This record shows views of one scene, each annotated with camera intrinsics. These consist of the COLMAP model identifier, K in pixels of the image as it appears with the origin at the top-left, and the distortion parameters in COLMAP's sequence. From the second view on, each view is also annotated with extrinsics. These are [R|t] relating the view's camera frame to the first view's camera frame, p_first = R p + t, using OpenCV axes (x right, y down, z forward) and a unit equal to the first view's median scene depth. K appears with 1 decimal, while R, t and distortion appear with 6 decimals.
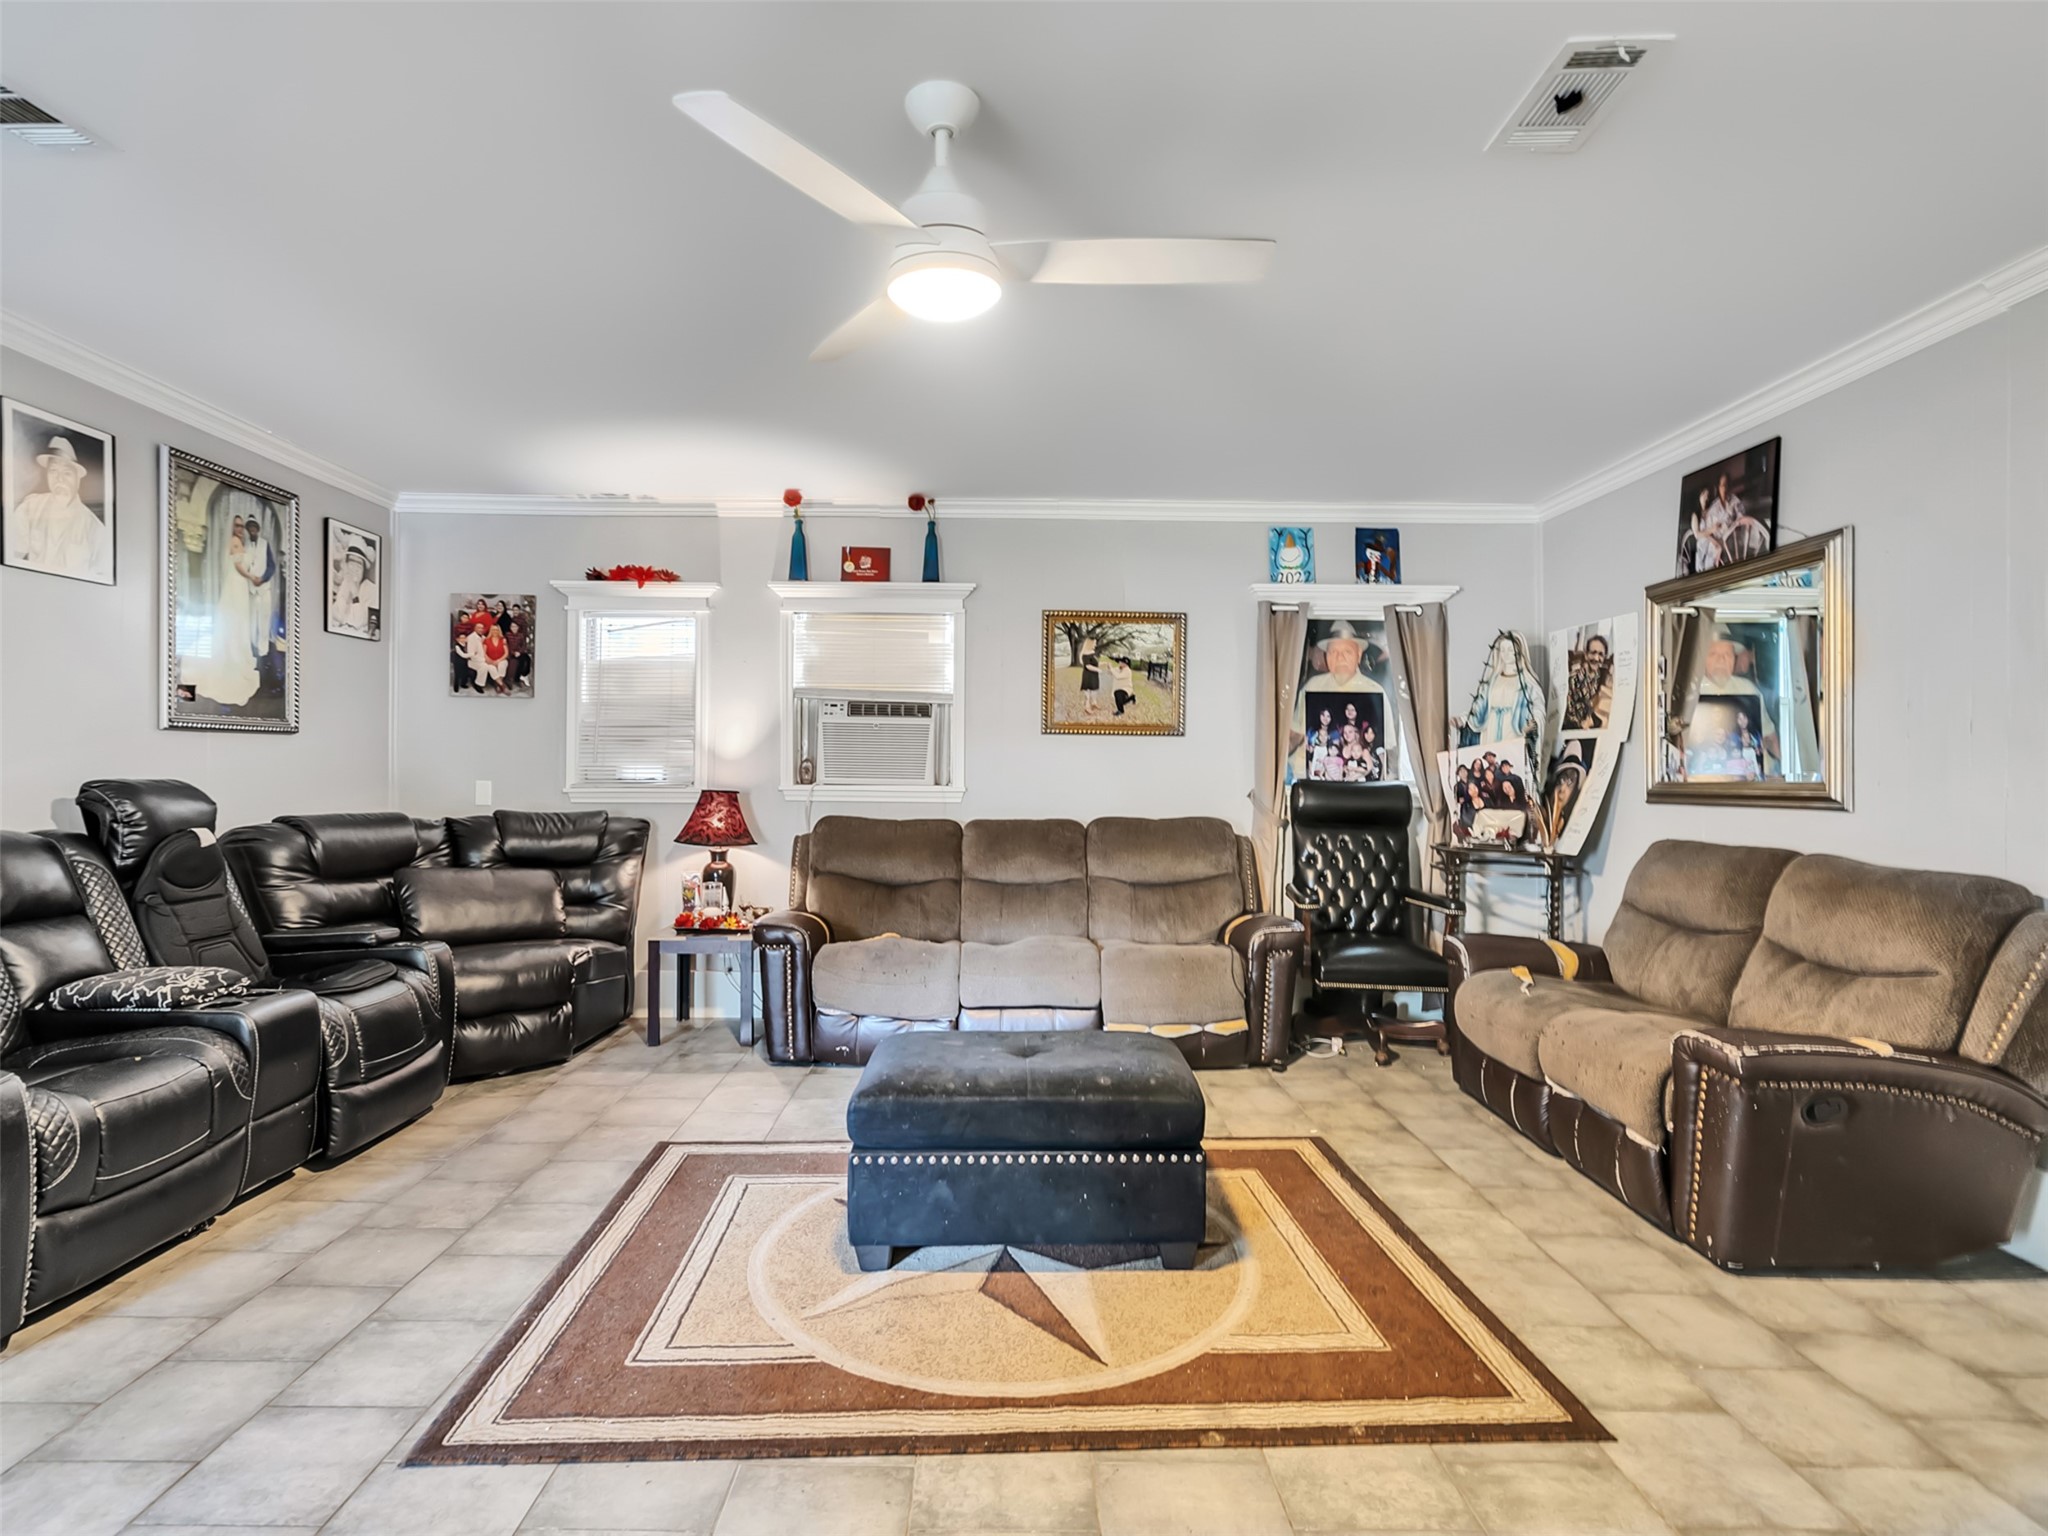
lens RADIAL K [[1044.8, 0, 1009.7], [0, 1044.8, 766.0], [0, 0, 1]] dist [-0.009129, 0.005425]
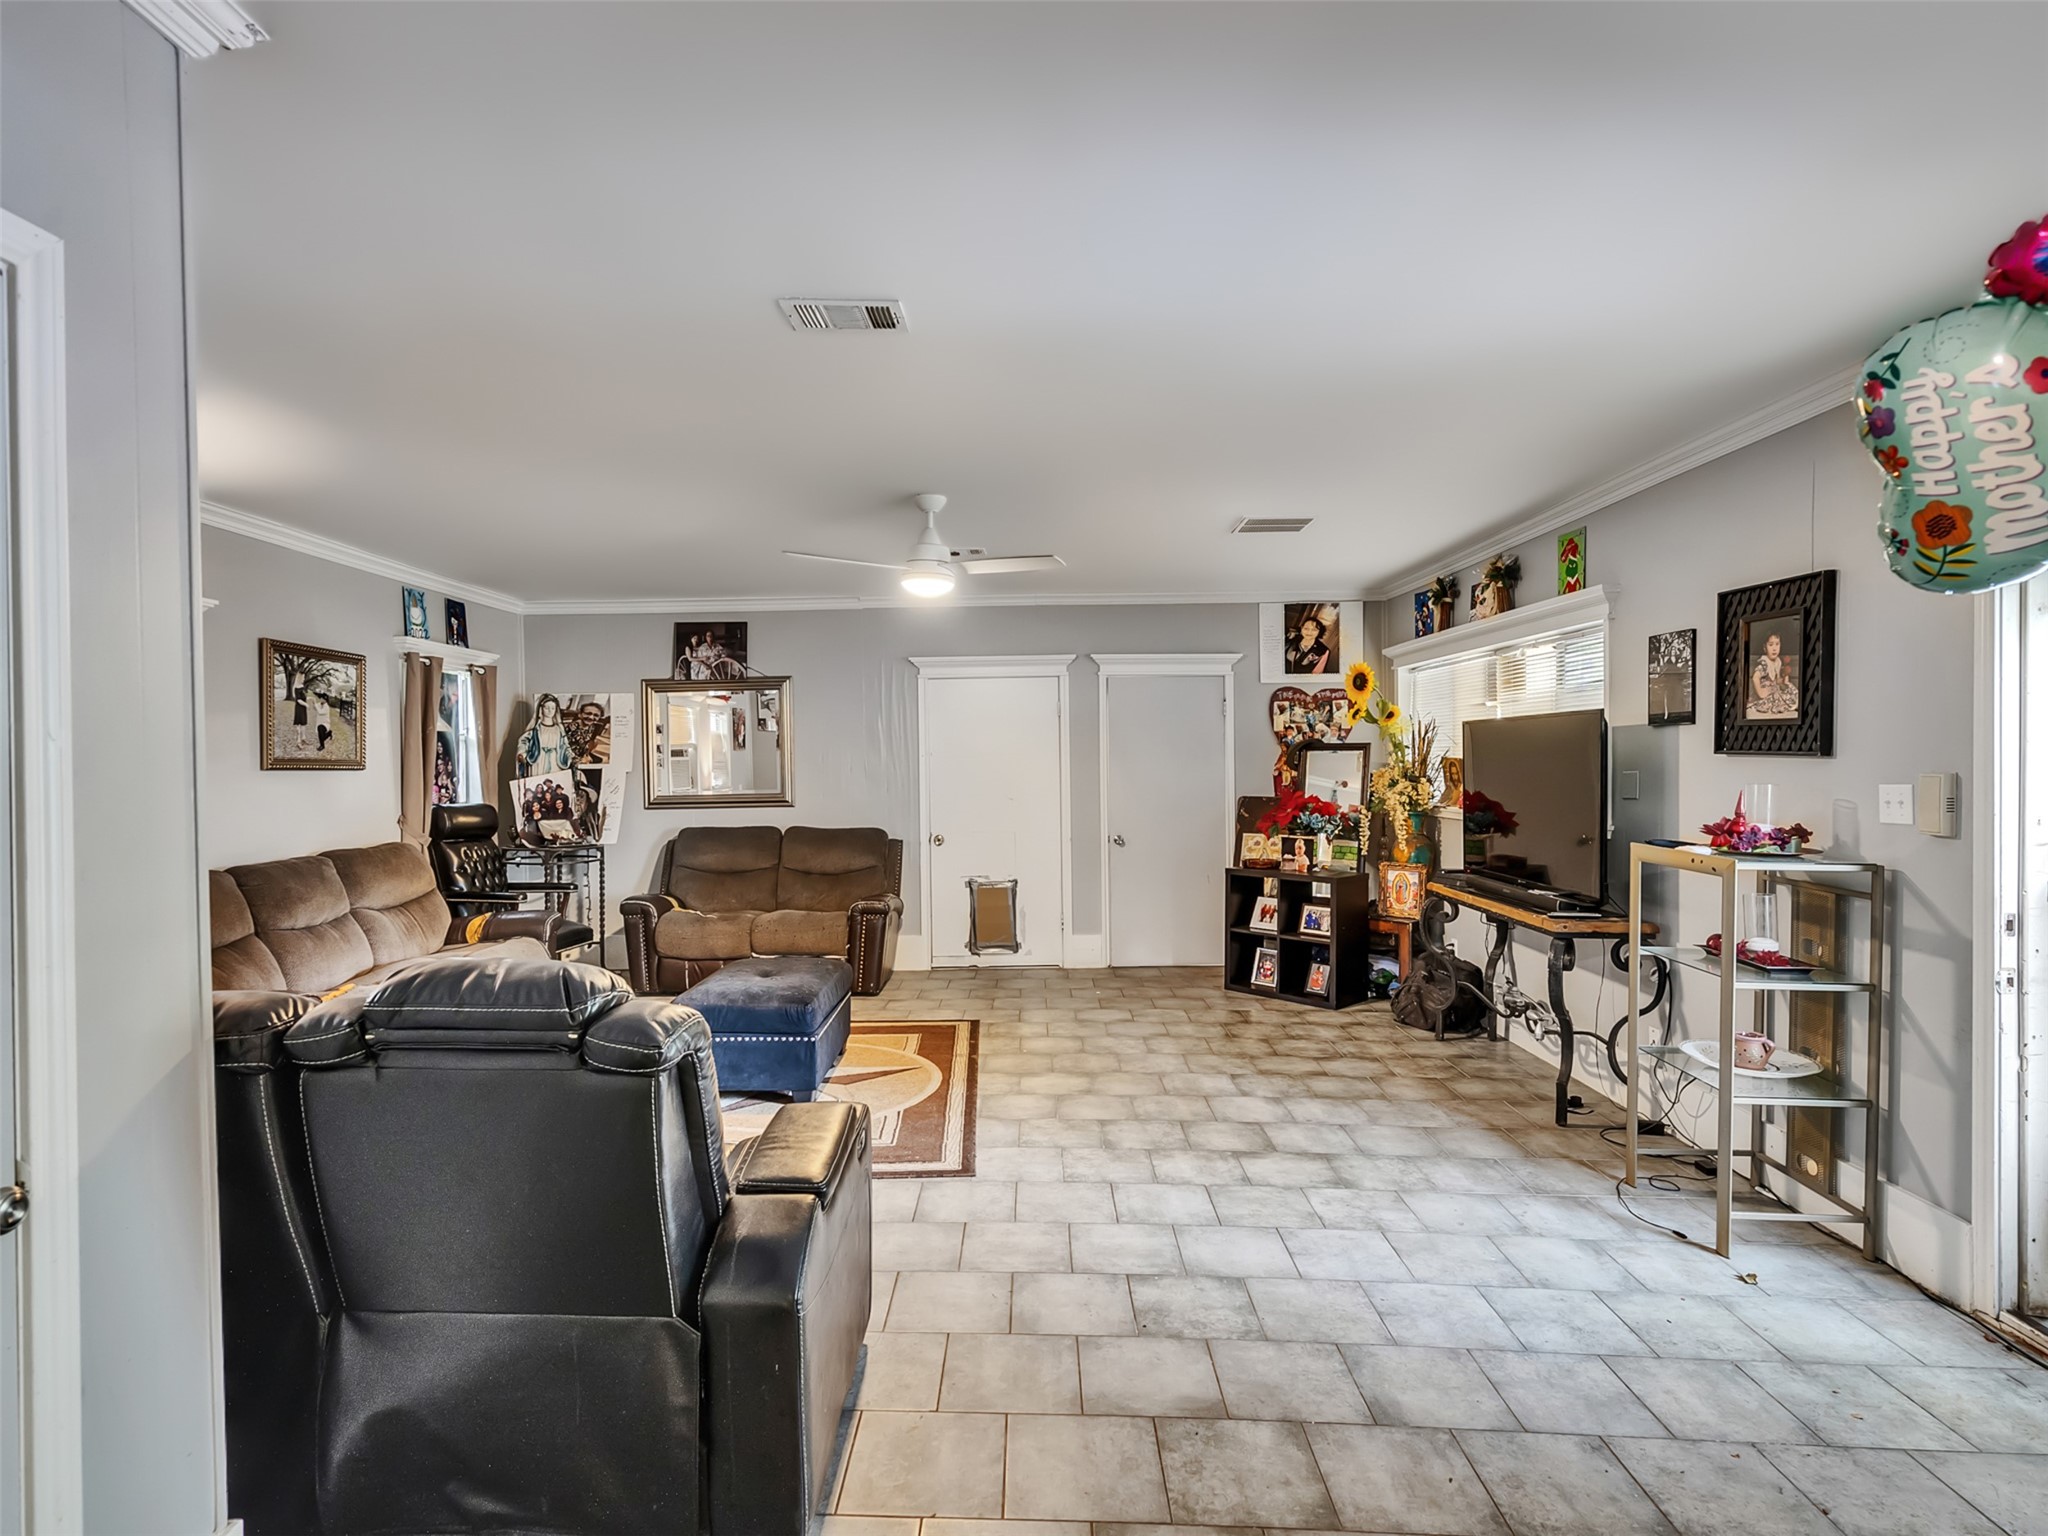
lens RADIAL K [[1044.8, 0, 1013.3], [0, 1044.8, 771.6], [0, 0, 1]] dist [-0.009129, 0.005425]
pose [[0.026793, -0.015505, 0.999521, -0.954310], [0.005299, 0.999868, 0.015368, -0.043151], [-0.999627, 0.004885, 0.026872, 0.328632]]
